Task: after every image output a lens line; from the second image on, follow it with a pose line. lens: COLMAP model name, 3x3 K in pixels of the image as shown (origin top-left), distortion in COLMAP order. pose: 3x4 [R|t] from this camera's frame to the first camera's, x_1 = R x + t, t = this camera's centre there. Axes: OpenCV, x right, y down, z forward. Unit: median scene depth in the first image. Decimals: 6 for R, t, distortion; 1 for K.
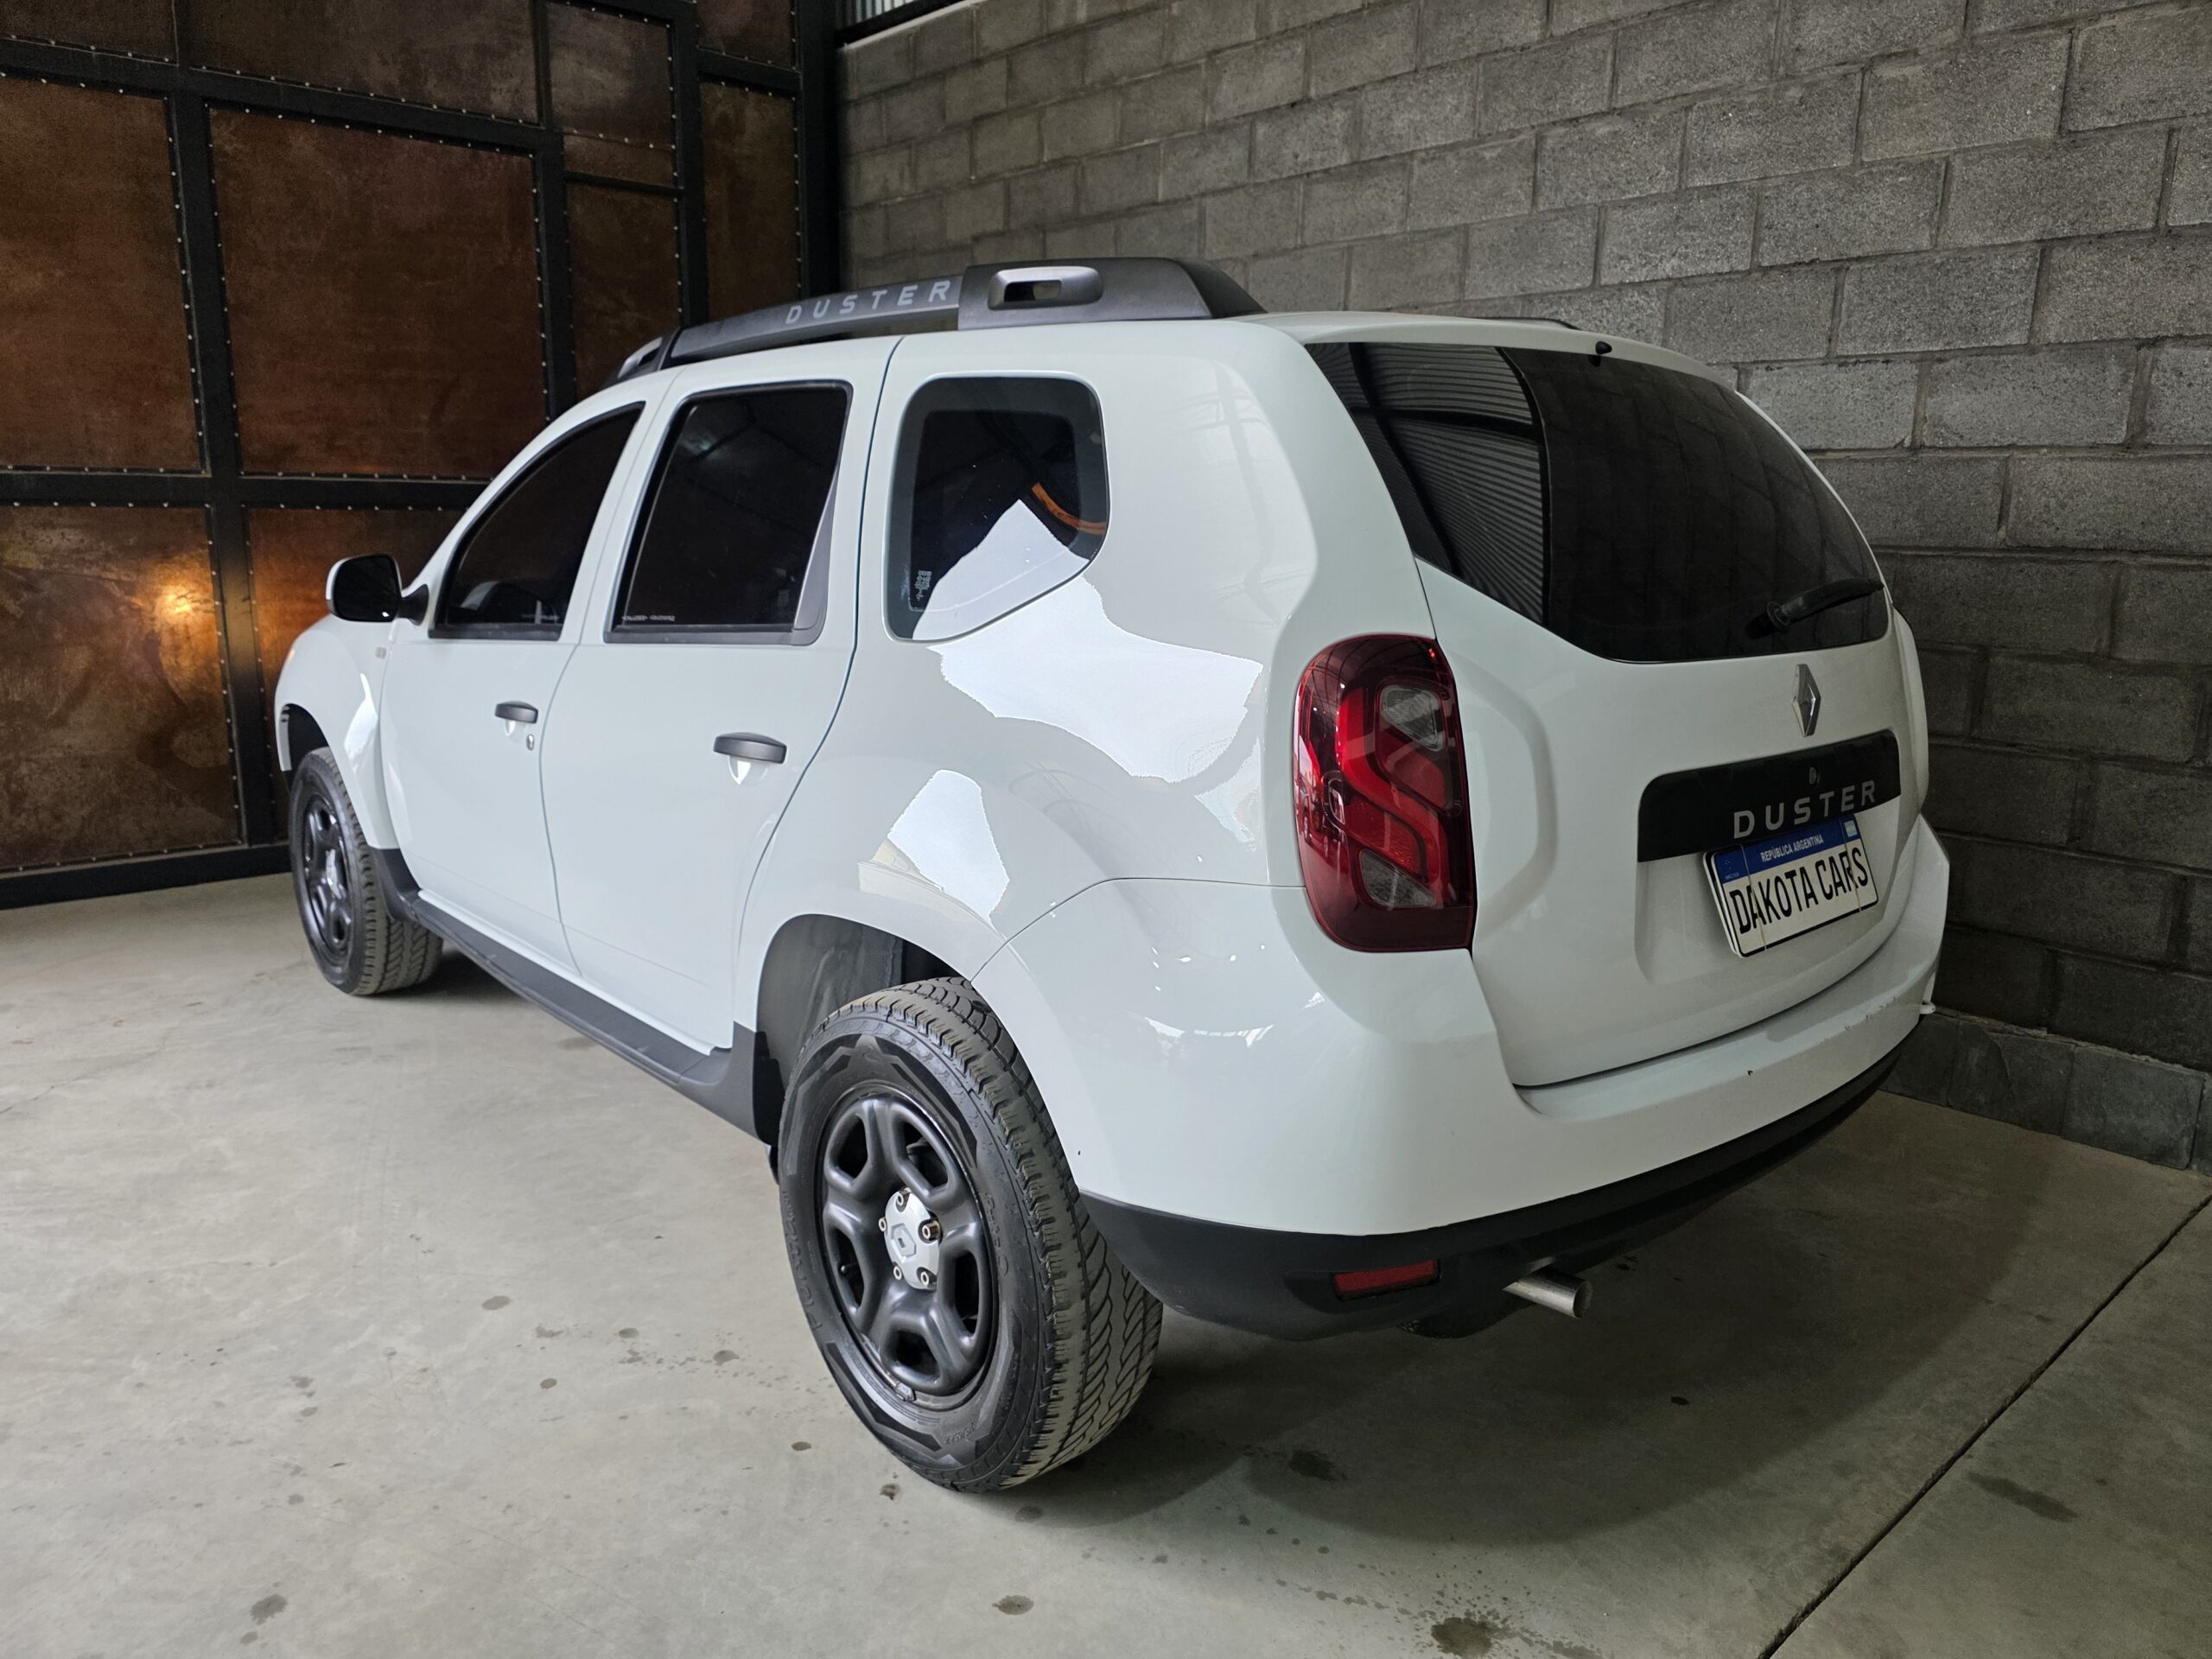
lens RADIAL K [[1495.9, 0, 1093.8], [0, 1495.9, 818.9], [0, 0, 1]] dist [0.035976, -0.038355]
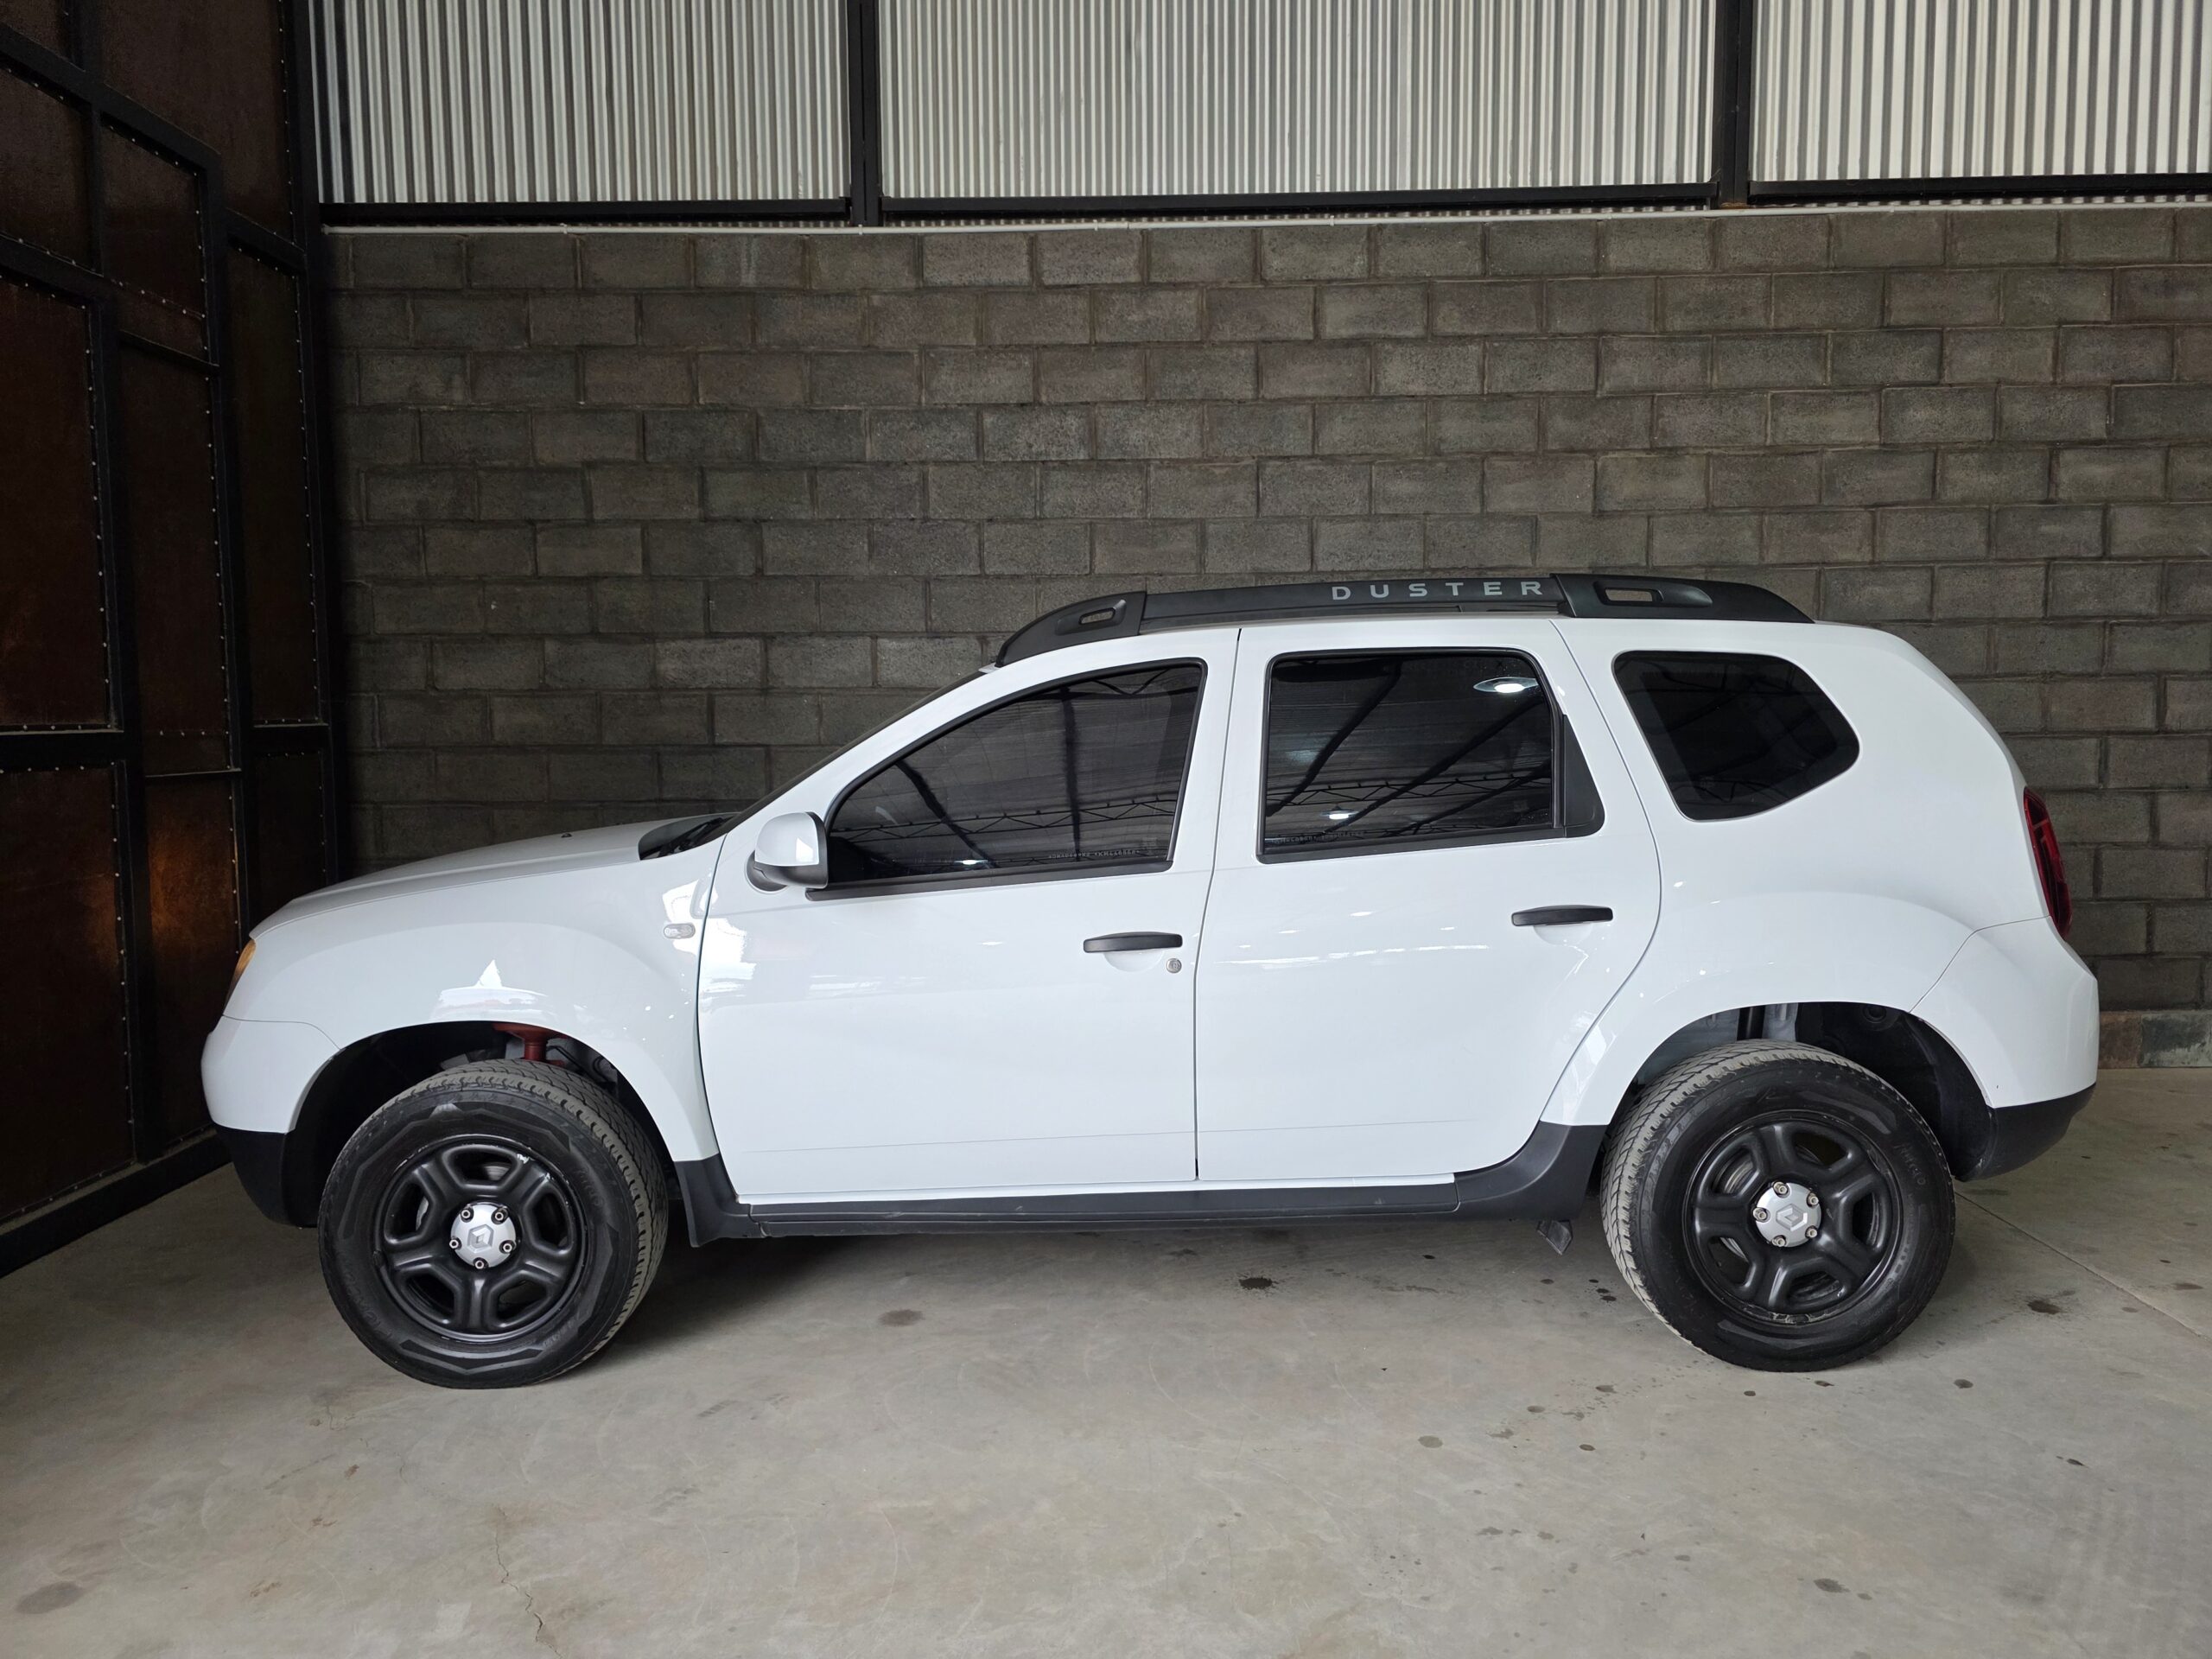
lens RADIAL K [[1495.9, 0, 1112.6], [0, 1495.9, 833.3], [0, 0, 1]] dist [0.035976, -0.038355]
pose [[0.663084, -0.084945, 0.743709, -0.953690], [0.176433, 0.983284, -0.044997, -0.083396], [-0.727455, 0.161051, 0.666987, 0.244976]]
